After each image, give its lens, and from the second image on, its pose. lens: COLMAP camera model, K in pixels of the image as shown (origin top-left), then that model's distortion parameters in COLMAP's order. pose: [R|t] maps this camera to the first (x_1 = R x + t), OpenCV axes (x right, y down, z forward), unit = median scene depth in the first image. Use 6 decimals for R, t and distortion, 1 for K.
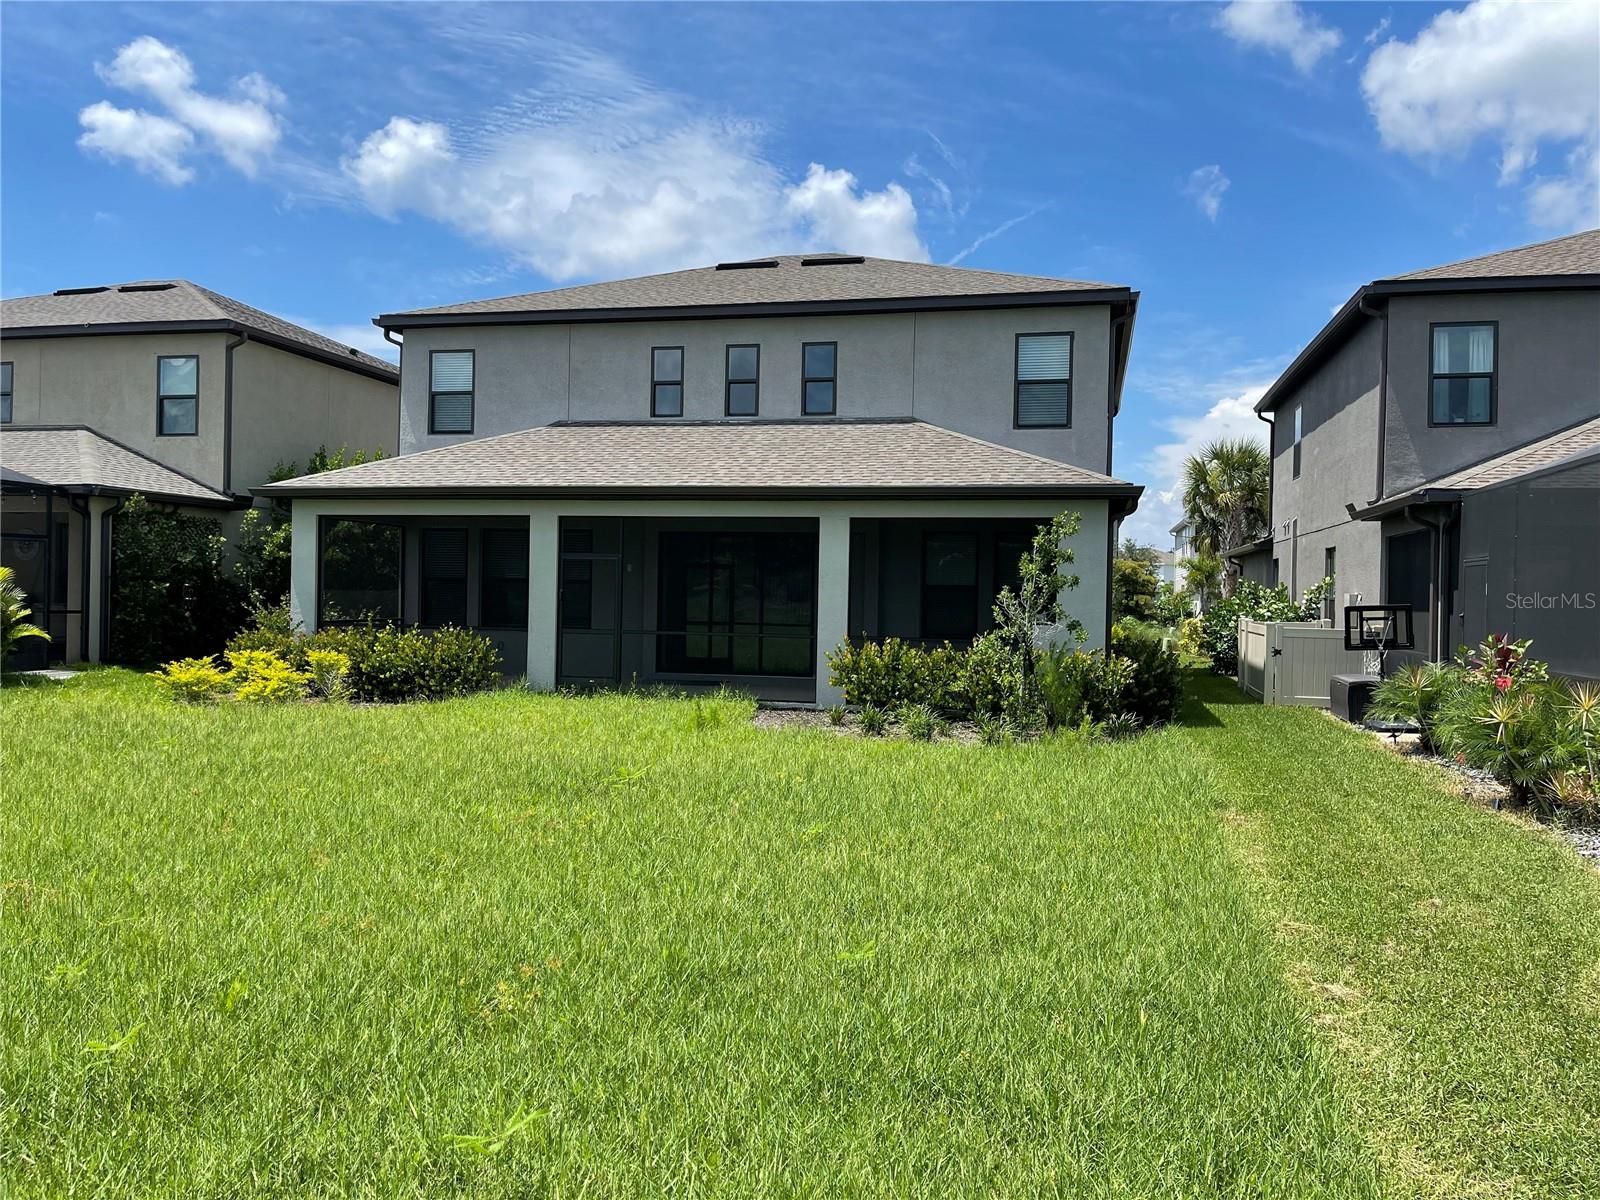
lens RADIAL K [[1127.2, 0, 800.0], [0, 1127.2, 600.0], [0, 0, 1]] dist [-0.000448, -0.110867]
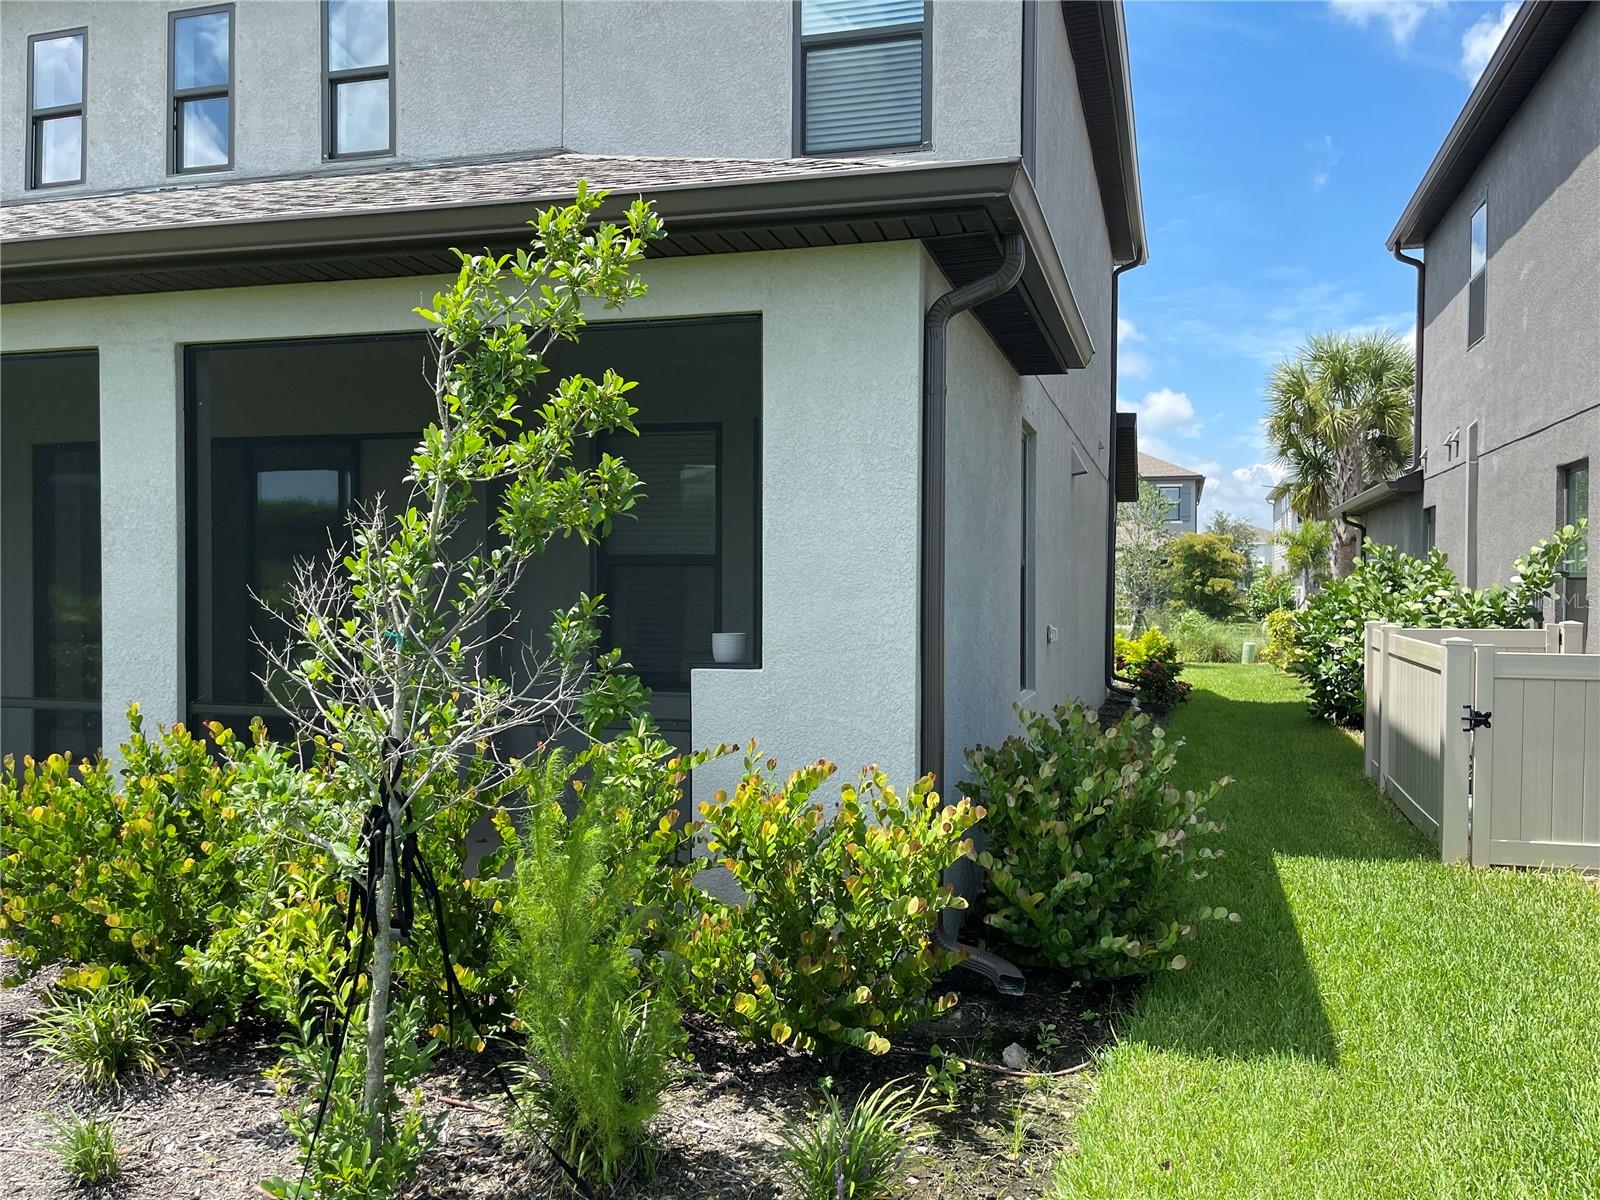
lens RADIAL K [[1277.6, 0, 800.0], [0, 1277.6, 600.0], [0, 0, 1]] dist [0.120563, -0.210242]
pose [[0.999362, -0.013827, -0.032922, 0.137903], [0.014021, 0.999886, 0.005663, 0.001452], [0.032840, -0.006121, 0.999442, 0.361180]]
